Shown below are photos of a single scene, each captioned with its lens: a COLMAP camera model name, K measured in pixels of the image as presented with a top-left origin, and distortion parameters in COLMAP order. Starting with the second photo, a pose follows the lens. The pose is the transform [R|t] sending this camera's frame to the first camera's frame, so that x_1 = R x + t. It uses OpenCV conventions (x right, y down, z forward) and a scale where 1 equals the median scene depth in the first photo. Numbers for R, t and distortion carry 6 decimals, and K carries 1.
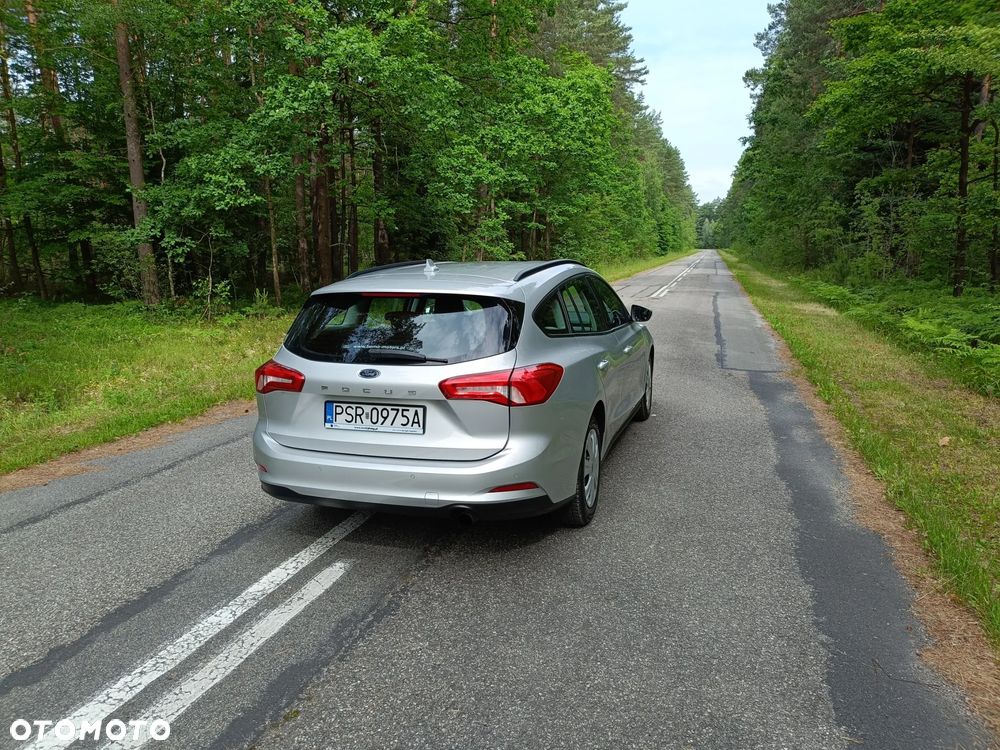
lens RADIAL K [[746.7, 0, 504.3], [0, 746.7, 374.1], [0, 0, 1]] dist [0.033829, -0.023549]
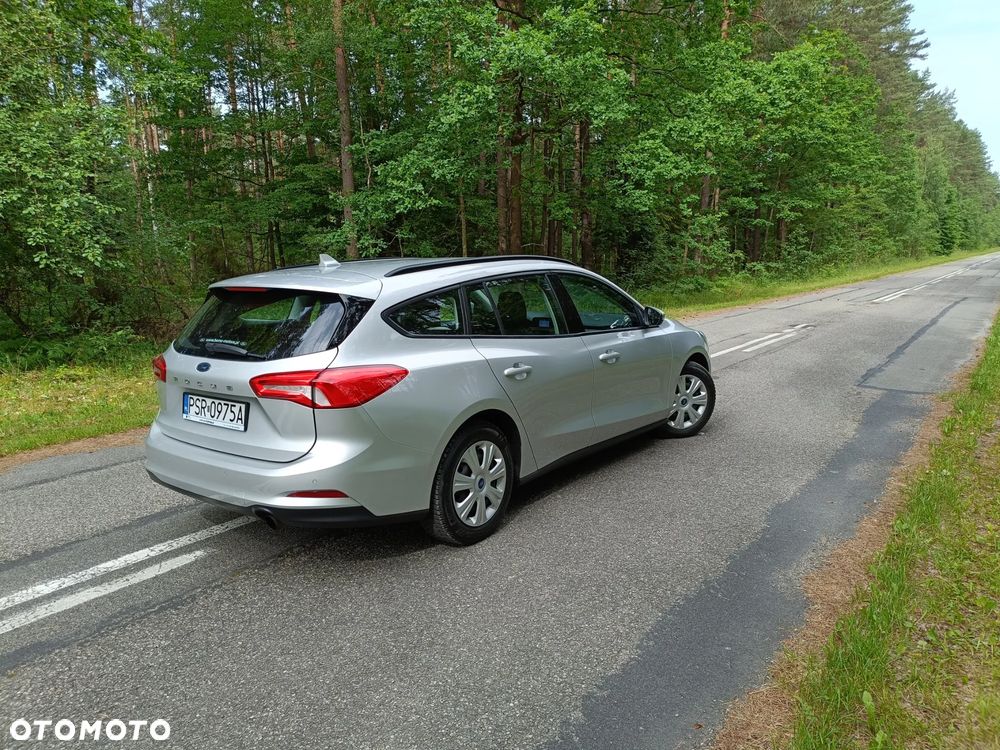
lens RADIAL K [[746.7, 0, 496.2], [0, 746.7, 372.1], [0, 0, 1]] dist [0.033829, -0.023549]
pose [[0.943229, 0.049511, -0.328431, 0.364783], [-0.050534, 0.998708, 0.005425, -0.013532], [0.328275, 0.011480, 0.944512, 0.122312]]
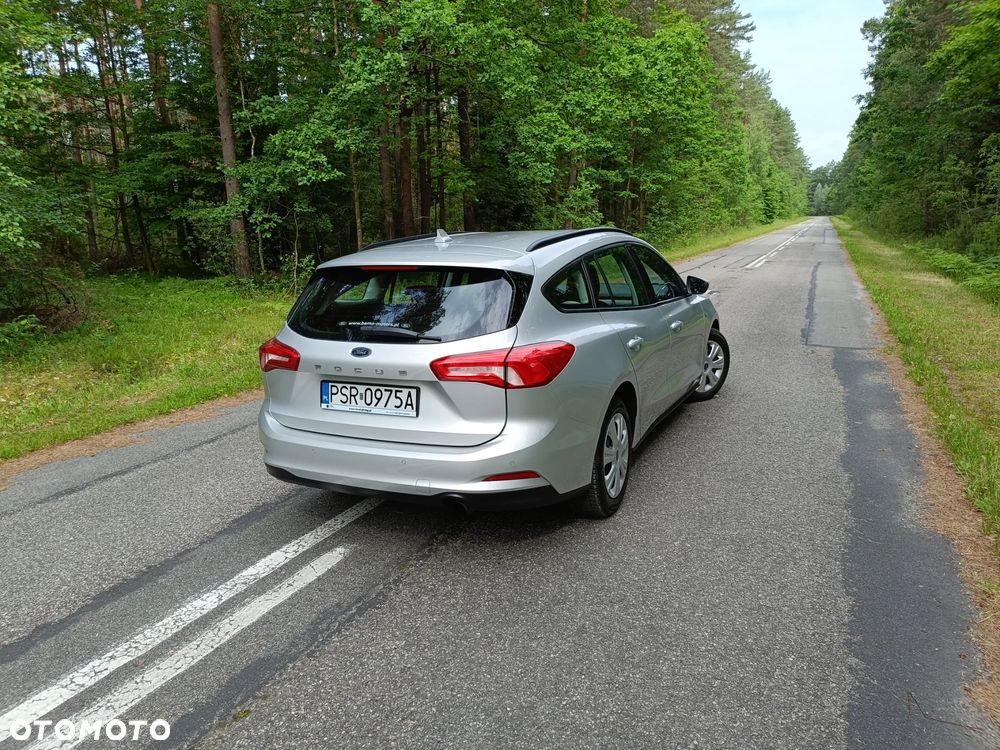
lens RADIAL K [[746.7, 0, 501.1], [0, 746.7, 374.9], [0, 0, 1]] dist [0.033829, -0.023549]
pose [[0.991148, 0.010898, -0.132310, 0.083283], [-0.005943, 0.999268, 0.037789, -0.006088], [0.132625, -0.036668, 0.990488, 0.061954]]
